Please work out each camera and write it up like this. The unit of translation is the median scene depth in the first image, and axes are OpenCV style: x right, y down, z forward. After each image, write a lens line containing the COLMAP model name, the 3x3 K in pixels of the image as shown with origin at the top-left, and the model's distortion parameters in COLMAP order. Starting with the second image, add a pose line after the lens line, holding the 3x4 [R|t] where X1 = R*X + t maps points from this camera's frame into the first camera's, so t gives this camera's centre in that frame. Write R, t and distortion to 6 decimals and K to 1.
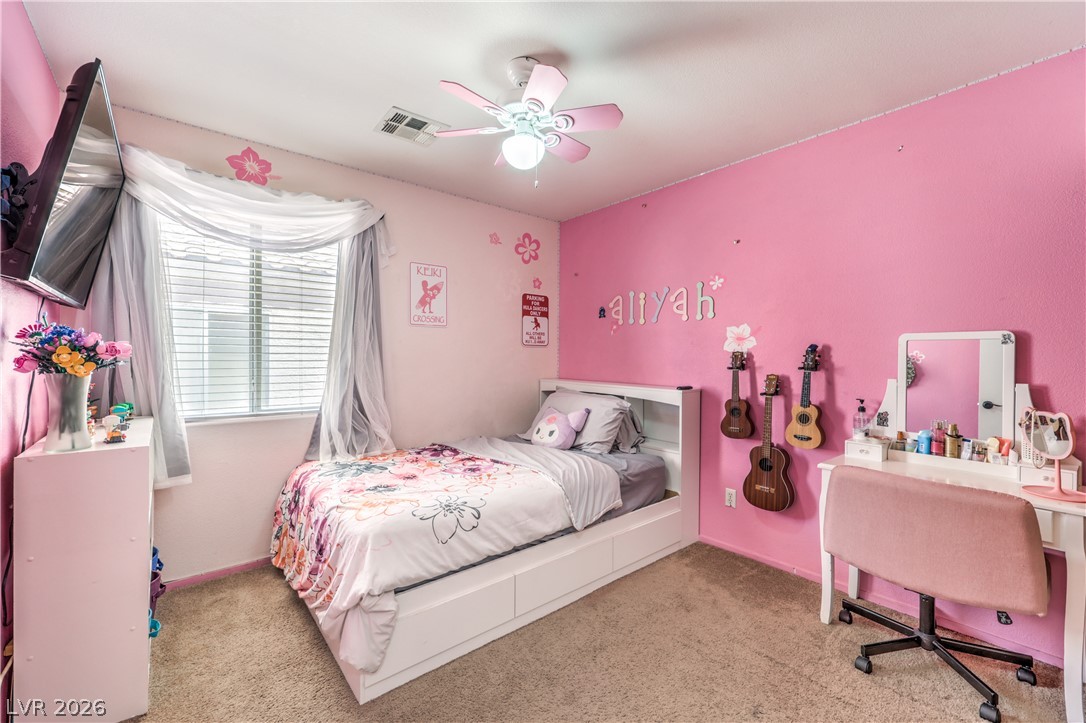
lens RADIAL K [[449.7, 0, 559.0], [0, 449.7, 364.6], [0, 0, 1]] dist [0.001048, 0.000052]
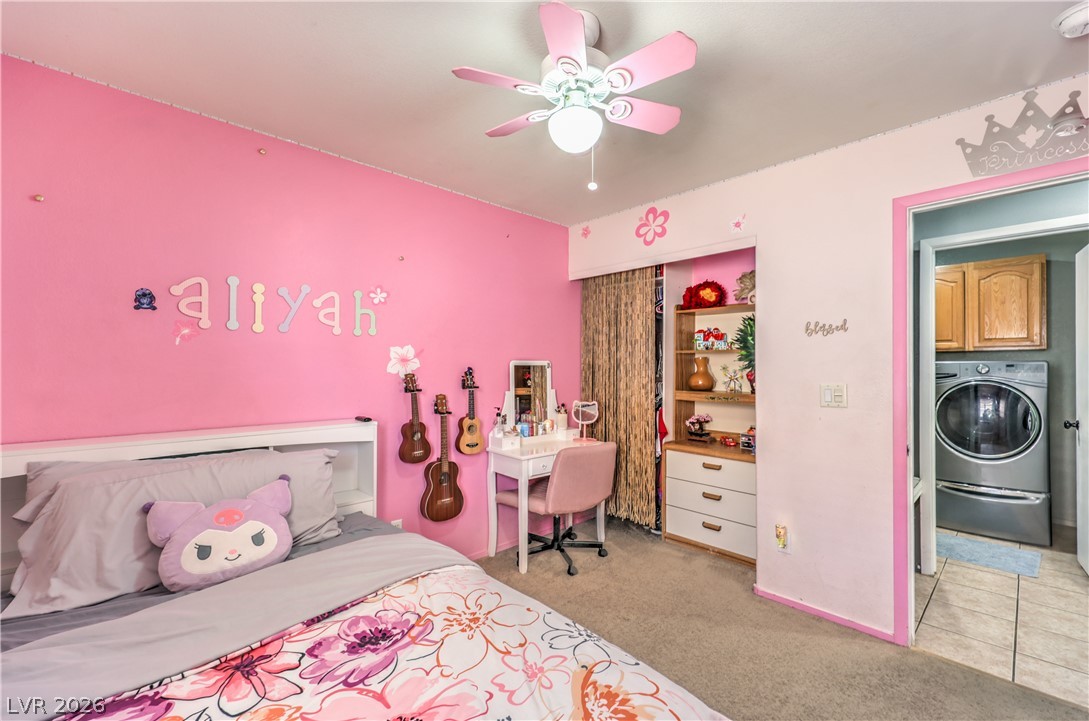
lens RADIAL K [[451.0, 0, 560.6], [0, 451.0, 363.6], [0, 0, 1]] dist [0.001048, 0.000052]
pose [[-0.063488, 0.005825, 0.997966, -0.578365], [0.023792, 0.999708, -0.004321, -0.037115], [-0.997699, 0.023469, -0.063608, 0.719702]]
